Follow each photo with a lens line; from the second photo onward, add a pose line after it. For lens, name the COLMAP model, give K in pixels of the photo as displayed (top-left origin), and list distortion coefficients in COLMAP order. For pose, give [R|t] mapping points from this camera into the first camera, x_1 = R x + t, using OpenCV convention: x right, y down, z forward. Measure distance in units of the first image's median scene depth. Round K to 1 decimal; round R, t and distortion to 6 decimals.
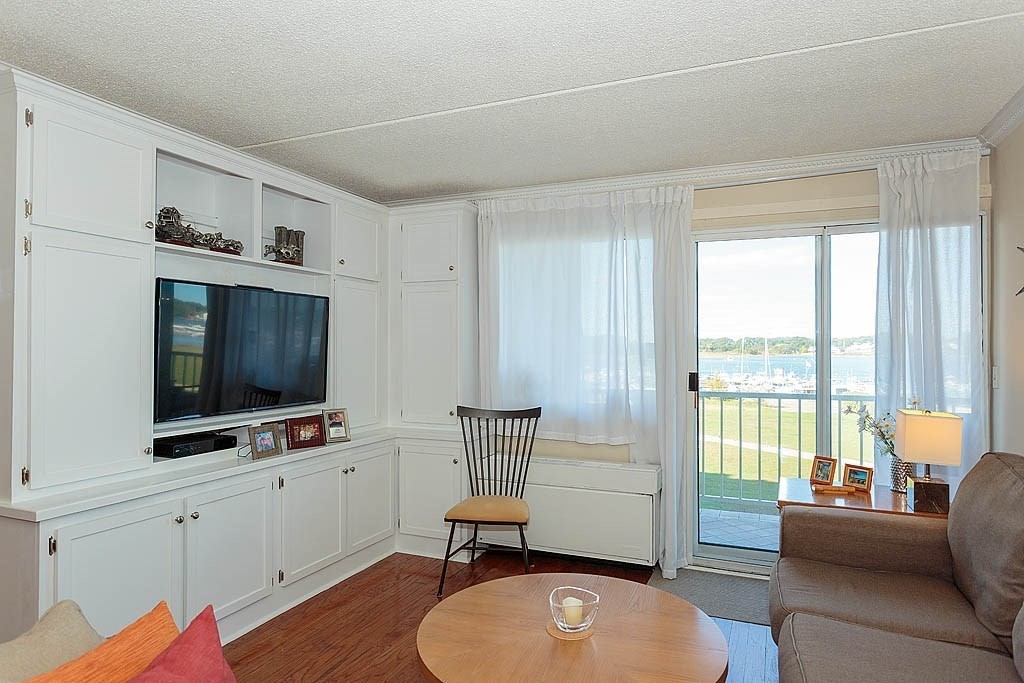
lens RADIAL K [[602.1, 0, 512.0], [0, 602.1, 341.5], [0, 0, 1]] dist [0.001438, 0.000537]
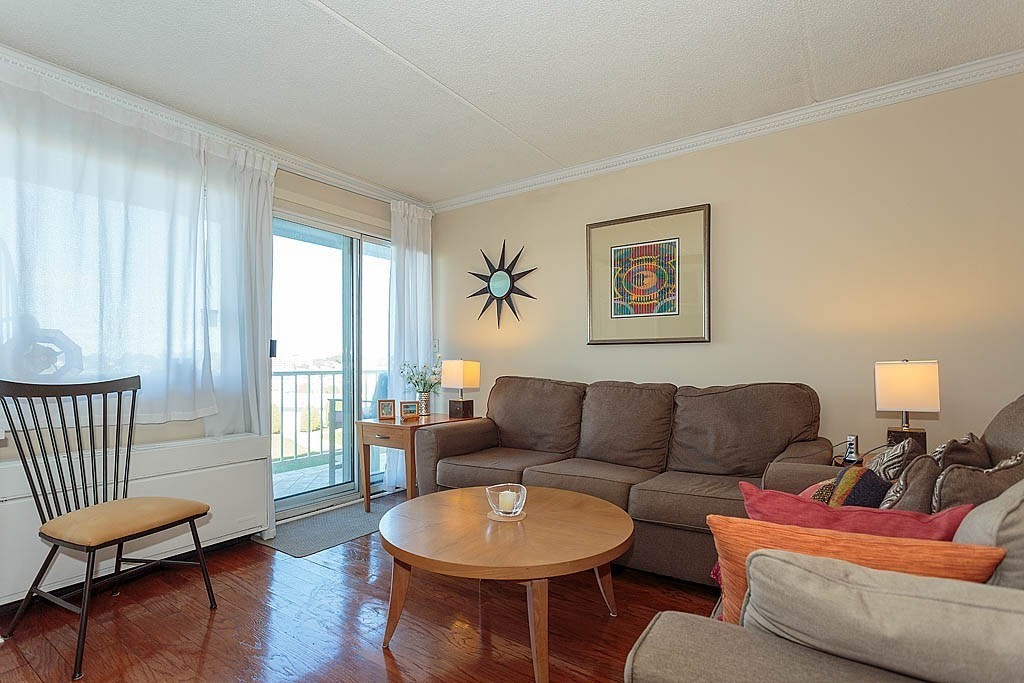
lens RADIAL K [[499.4, 0, 514.1], [0, 499.4, 356.8], [0, 0, 1]] dist [0.000047, -0.000196]
pose [[0.193523, 0.010772, 0.981037, -0.494910], [-0.009678, 0.999912, -0.009070, 0.089633], [-0.981048, -0.007740, 0.193610, 0.434589]]
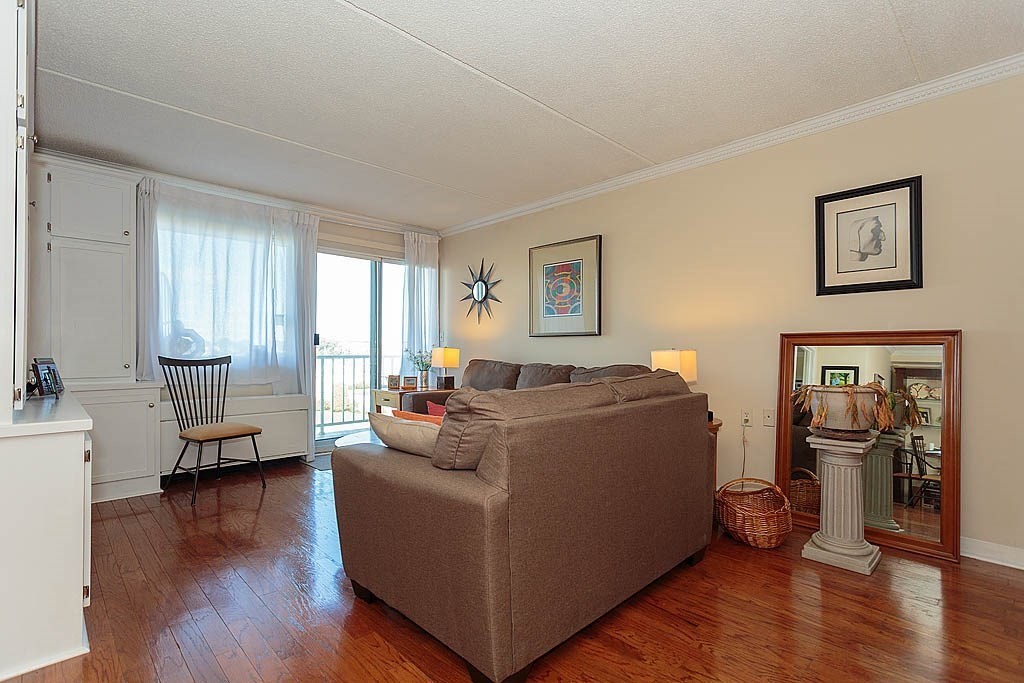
lens RADIAL K [[497.1, 0, 512.0], [0, 497.1, 341.5], [0, 0, 1]] dist [-0.000227, -0.000009]
pose [[0.374941, 0.019451, 0.926844, -0.756819], [-0.013431, 0.999789, -0.015549, 0.090121], [-0.926951, -0.006619, 0.375124, 0.026264]]
